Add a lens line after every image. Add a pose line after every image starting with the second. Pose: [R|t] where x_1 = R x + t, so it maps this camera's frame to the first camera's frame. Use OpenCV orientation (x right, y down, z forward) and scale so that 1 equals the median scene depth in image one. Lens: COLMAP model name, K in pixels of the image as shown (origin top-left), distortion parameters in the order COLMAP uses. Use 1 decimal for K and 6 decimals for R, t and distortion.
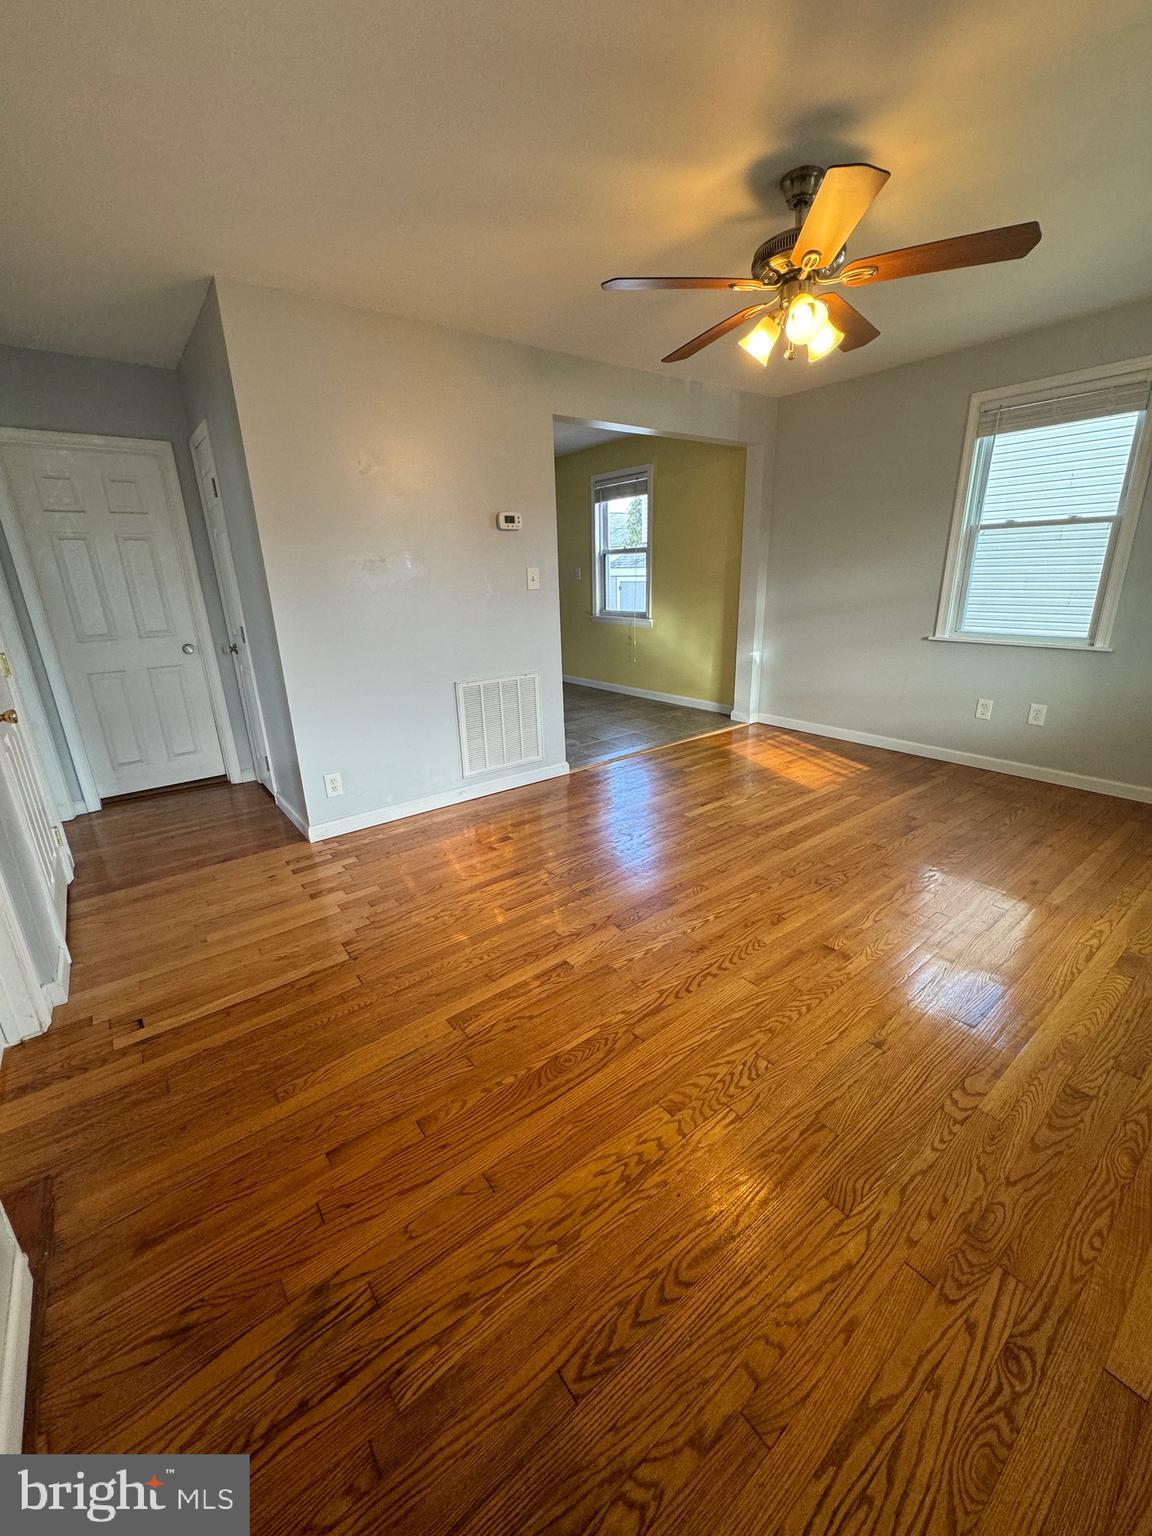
lens RADIAL K [[611.1, 0, 575.5], [0, 611.1, 764.9], [0, 0, 1]] dist [-0.003119, 0.000670]
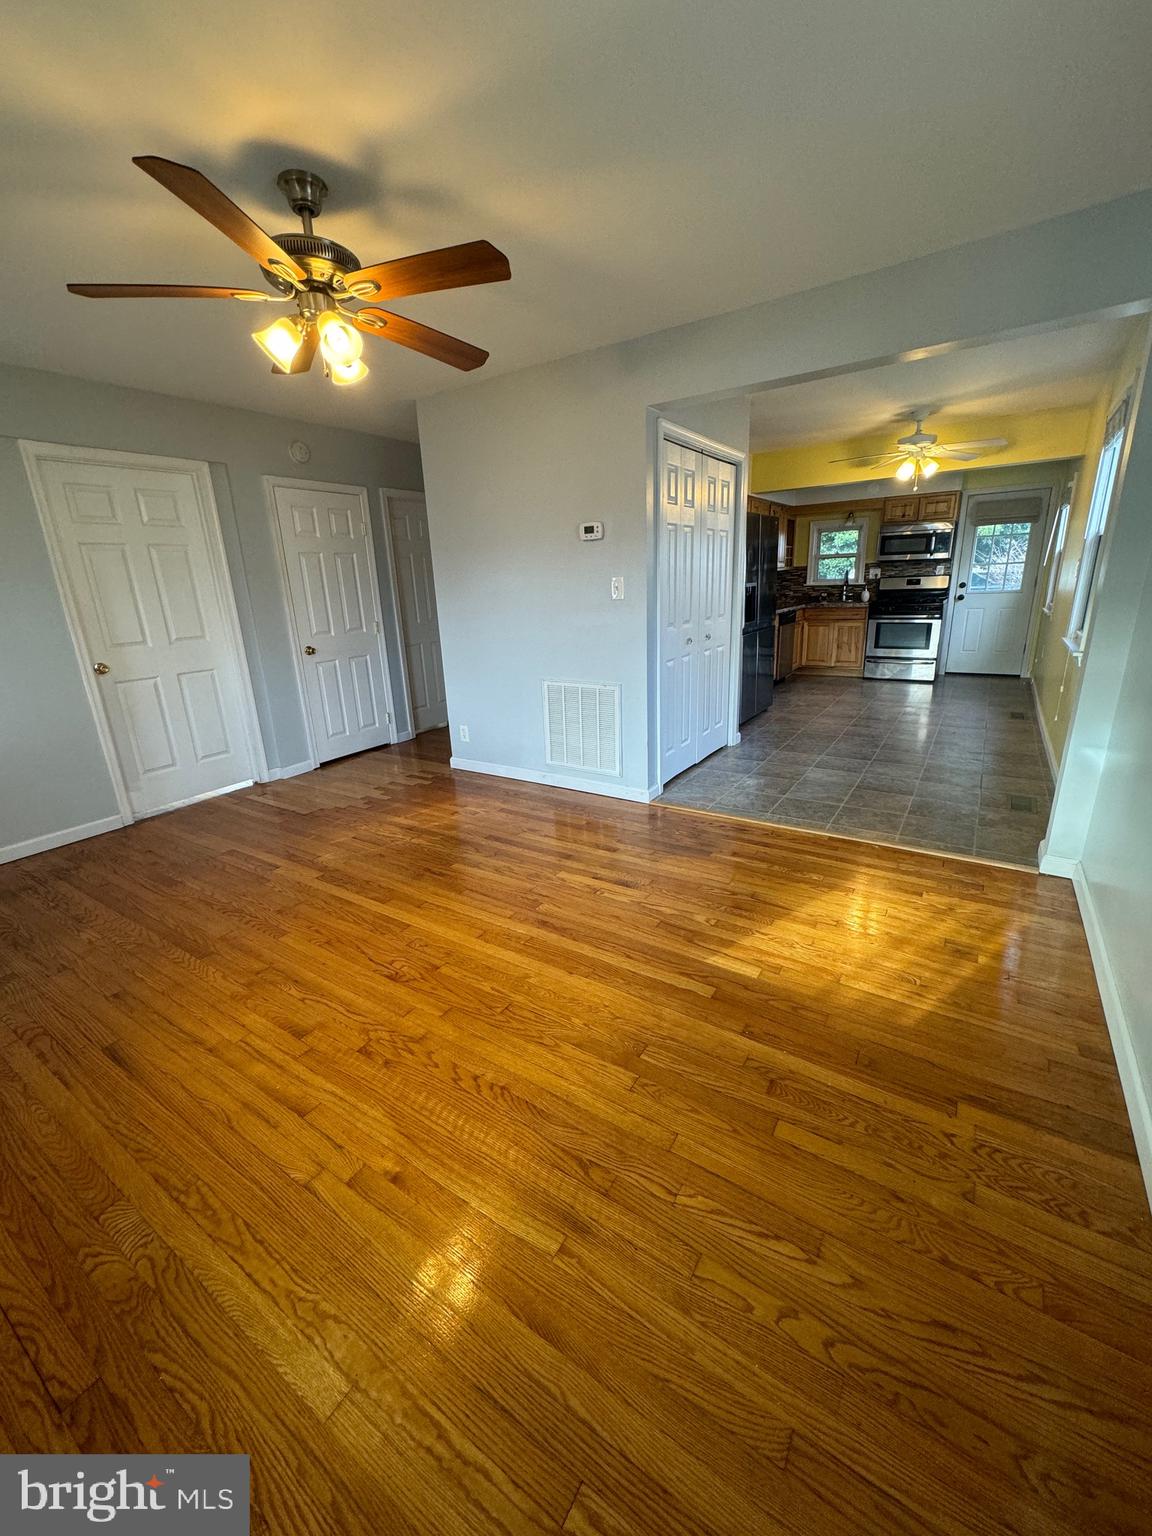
lens RADIAL K [[611.1, 0, 578.4], [0, 611.1, 764.0], [0, 0, 1]] dist [-0.003119, 0.000670]
pose [[0.328725, 0.288699, -0.899218, 1.041032], [-0.259012, 0.943184, 0.208128, -0.280134], [0.908214, 0.164491, 0.384824, 0.761773]]
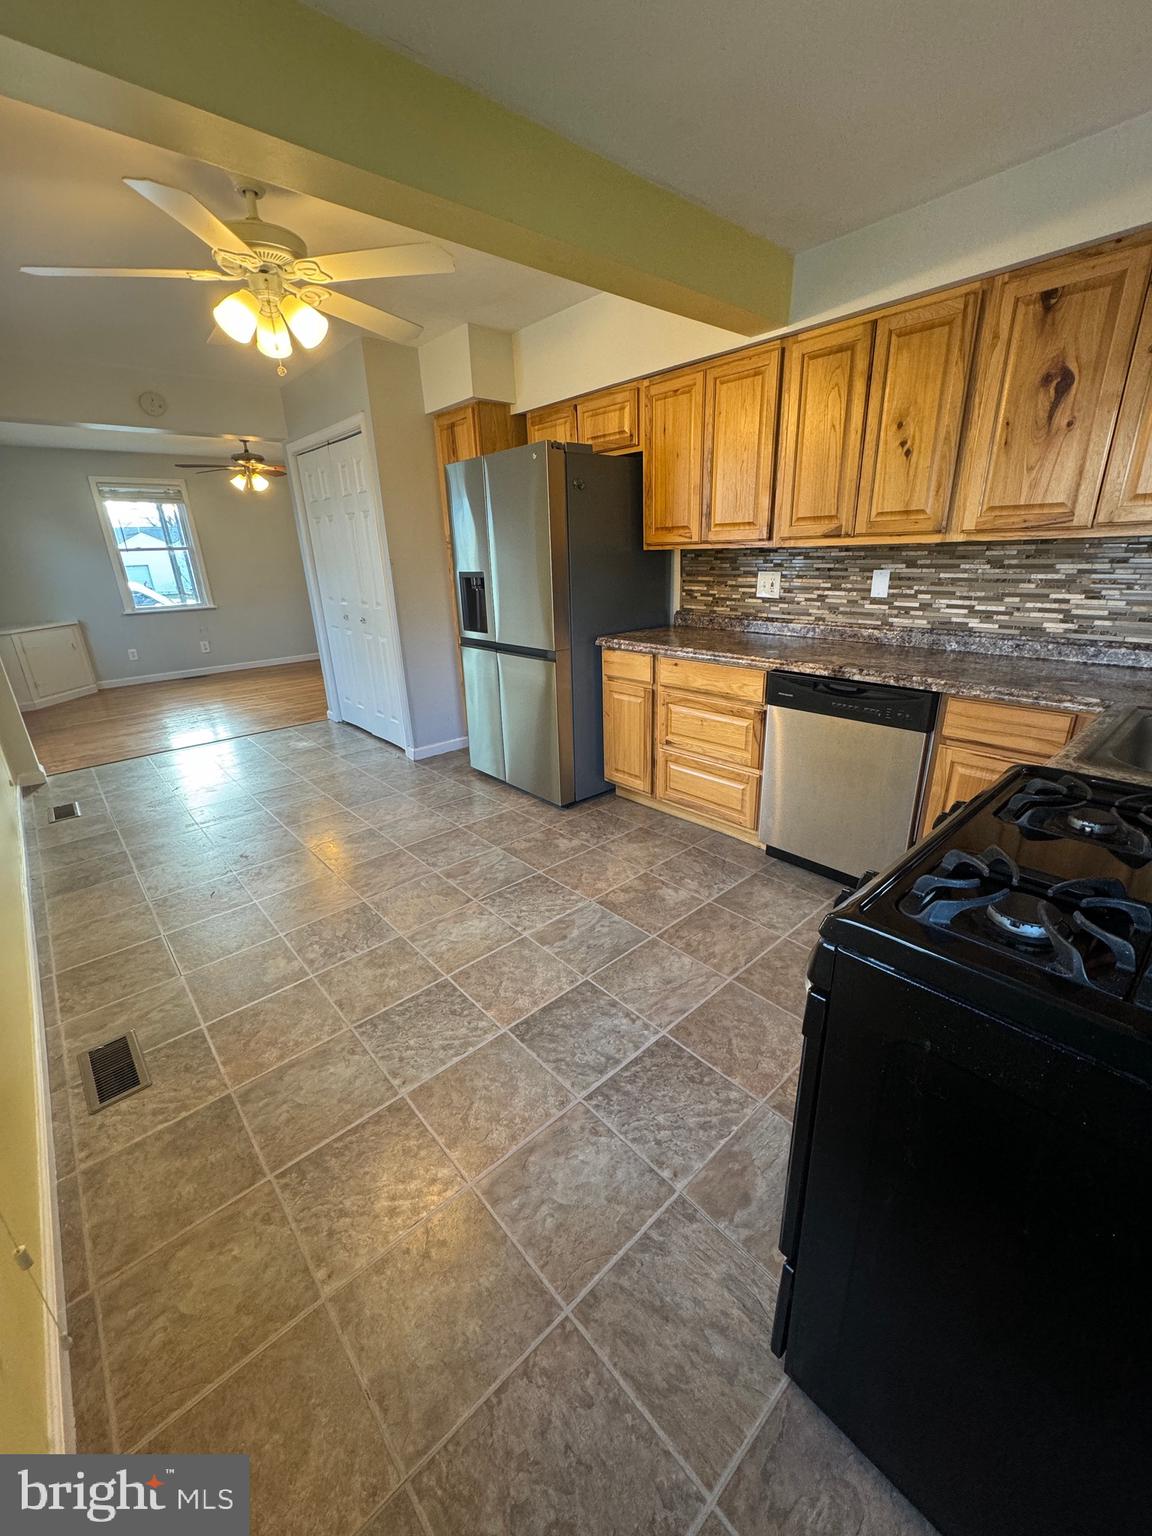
lens RADIAL K [[611.1, 0, 577.4], [0, 611.1, 765.2], [0, 0, 1]] dist [-0.003119, 0.000670]
pose [[-0.995153, 0.084798, -0.049793, -0.644361], [0.036810, 0.790766, 0.611011, -0.942851], [0.091187, 0.606216, -0.790055, 2.953845]]
